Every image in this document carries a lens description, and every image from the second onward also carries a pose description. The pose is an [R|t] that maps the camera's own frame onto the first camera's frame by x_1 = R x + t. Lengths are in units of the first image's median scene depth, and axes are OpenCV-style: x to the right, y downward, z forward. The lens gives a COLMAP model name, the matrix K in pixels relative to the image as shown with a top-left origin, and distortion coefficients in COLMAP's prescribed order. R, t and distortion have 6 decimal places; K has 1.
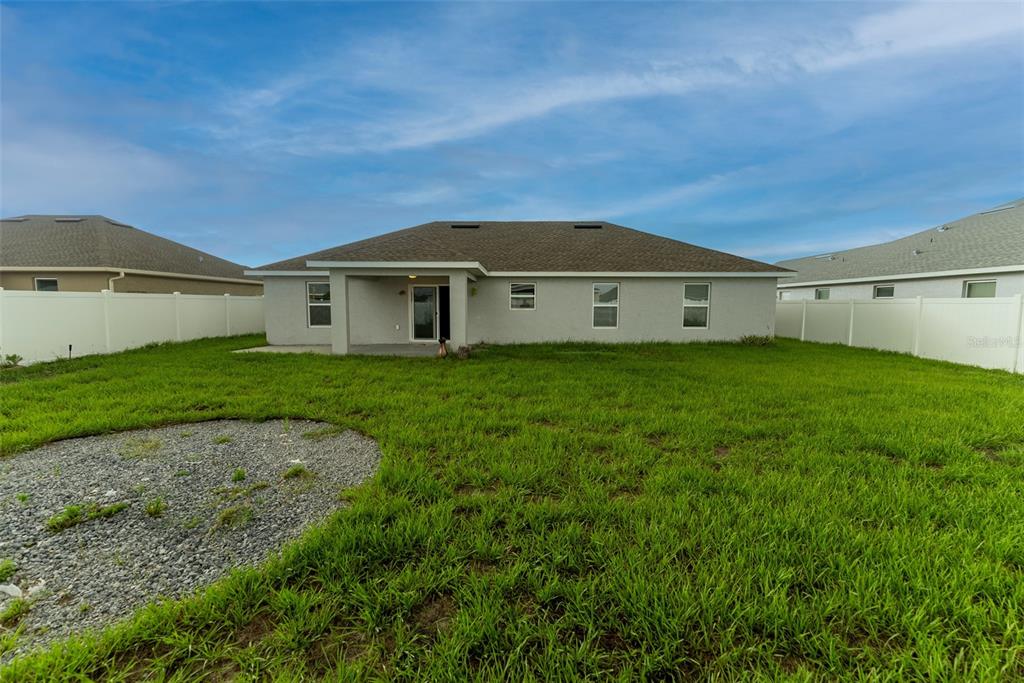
lens RADIAL K [[408.6, 0, 512.4], [0, 408.6, 347.5], [0, 0, 1]] dist [0.002295, 0.001004]
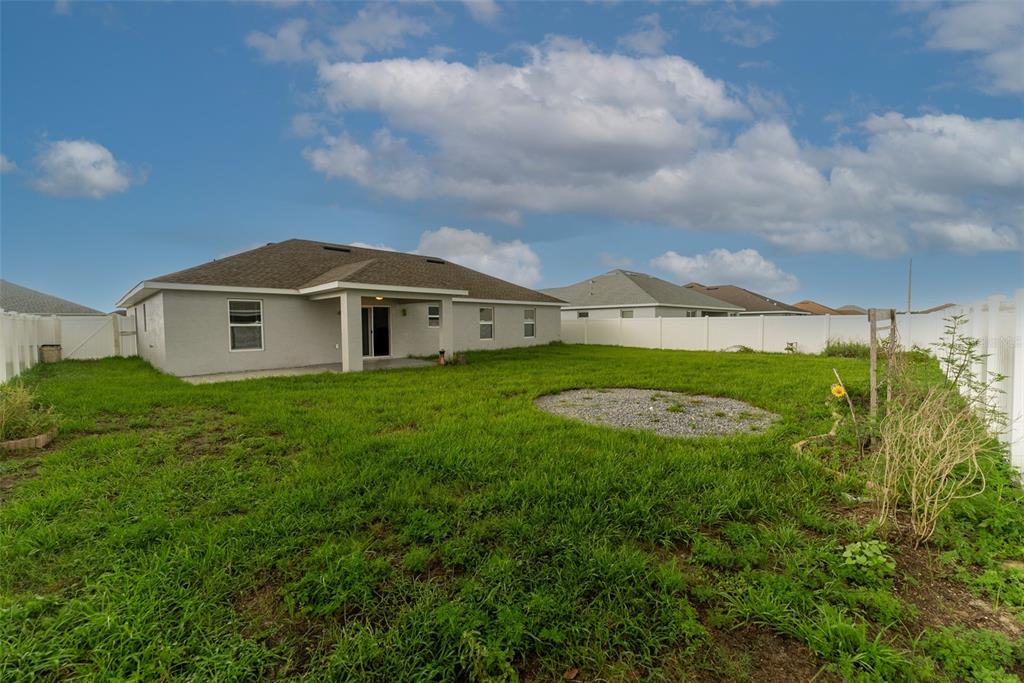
lens RADIAL K [[408.6, 0, 510.9], [0, 408.6, 338.6], [0, 0, 1]] dist [0.002295, 0.001004]
pose [[0.687418, -0.035554, 0.725391, -0.720218], [0.086859, 0.995657, -0.033511, 0.002480], [-0.721049, 0.086043, 0.687521, -0.009228]]
